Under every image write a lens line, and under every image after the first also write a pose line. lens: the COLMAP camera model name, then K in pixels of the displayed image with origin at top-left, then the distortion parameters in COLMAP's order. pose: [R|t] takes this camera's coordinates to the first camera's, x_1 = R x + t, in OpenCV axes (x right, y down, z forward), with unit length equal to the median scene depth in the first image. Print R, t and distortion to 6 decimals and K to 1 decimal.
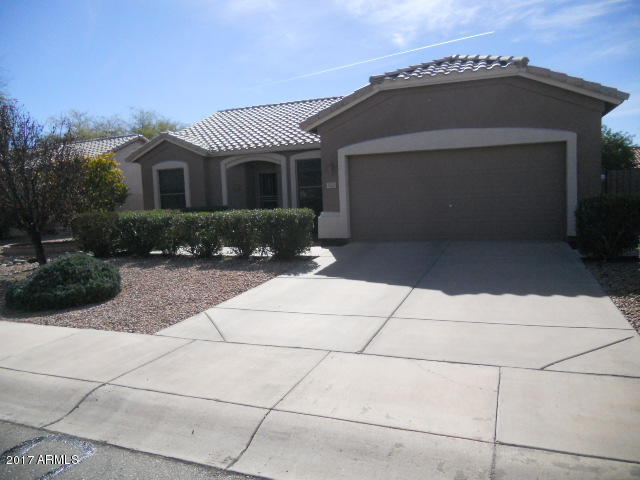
lens RADIAL K [[482.7, 0, 315.9], [0, 482.7, 240.4], [0, 0, 1]] dist [-0.065542, 0.019908]
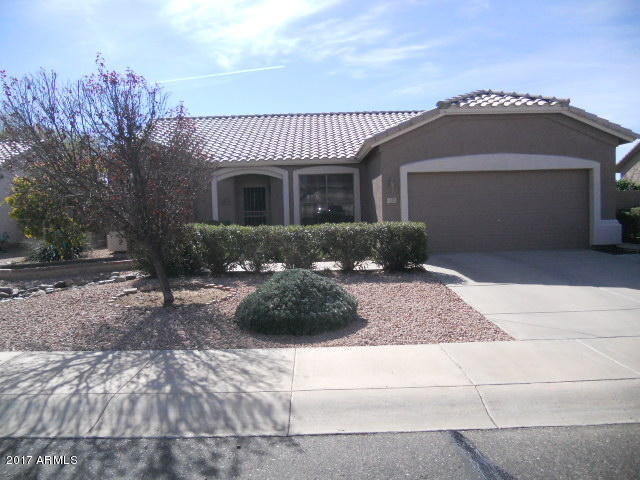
lens RADIAL K [[482.7, 0, 321.8], [0, 482.7, 242.4], [0, 0, 1]] dist [-0.065542, 0.019908]
pose [[0.927754, -0.011113, 0.373026, -0.354266], [0.024992, 0.999163, -0.032392, 0.004671], [-0.372354, 0.039374, 0.927255, 0.068748]]
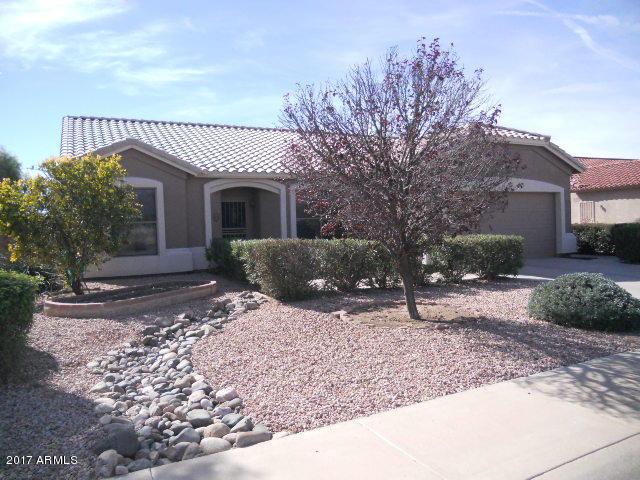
lens RADIAL K [[482.7, 0, 315.8], [0, 482.7, 235.3], [0, 0, 1]] dist [-0.065542, 0.019908]
pose [[0.668770, 0.008241, 0.743423, -0.691596], [0.068559, 0.994994, -0.072704, -0.006159], [-0.740301, 0.099591, 0.664858, 0.335375]]
